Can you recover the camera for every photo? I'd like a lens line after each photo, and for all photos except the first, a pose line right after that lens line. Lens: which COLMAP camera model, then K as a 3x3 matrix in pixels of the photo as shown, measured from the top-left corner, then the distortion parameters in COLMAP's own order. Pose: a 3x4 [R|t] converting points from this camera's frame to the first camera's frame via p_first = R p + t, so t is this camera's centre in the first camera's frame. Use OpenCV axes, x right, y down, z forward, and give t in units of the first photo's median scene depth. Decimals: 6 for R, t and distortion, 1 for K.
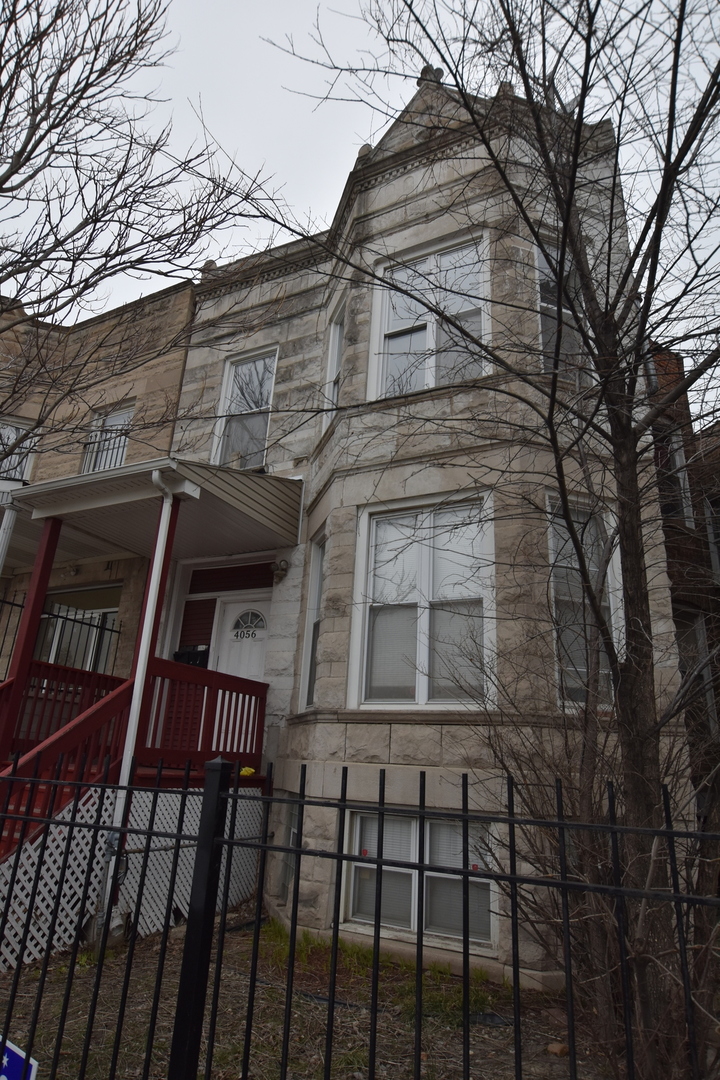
lens RADIAL K [[618.5, 0, 356.0], [0, 618.5, 542.8], [0, 0, 1]] dist [-0.000130, 0.003874]
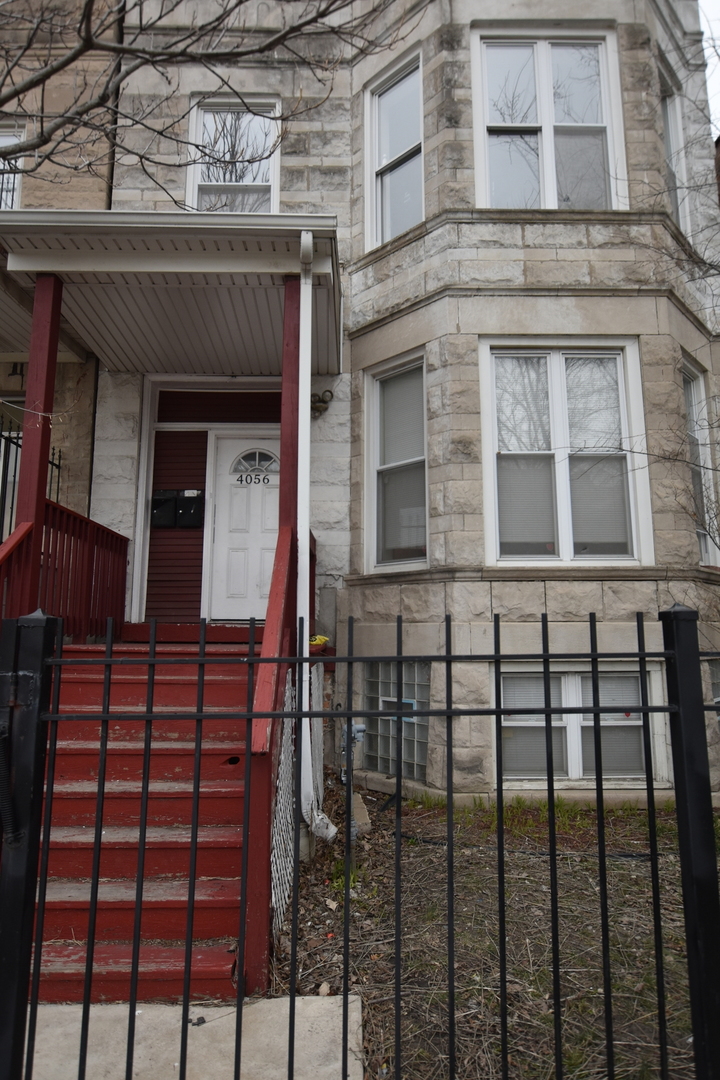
lens RADIAL K [[618.5, 0, 360.3], [0, 618.5, 533.2], [0, 0, 1]] dist [-0.000130, 0.003874]
pose [[0.887579, 0.018459, 0.460285, -0.509000], [-0.109914, 0.978823, 0.172696, 0.075067], [-0.447350, -0.203873, 0.870812, 0.266546]]
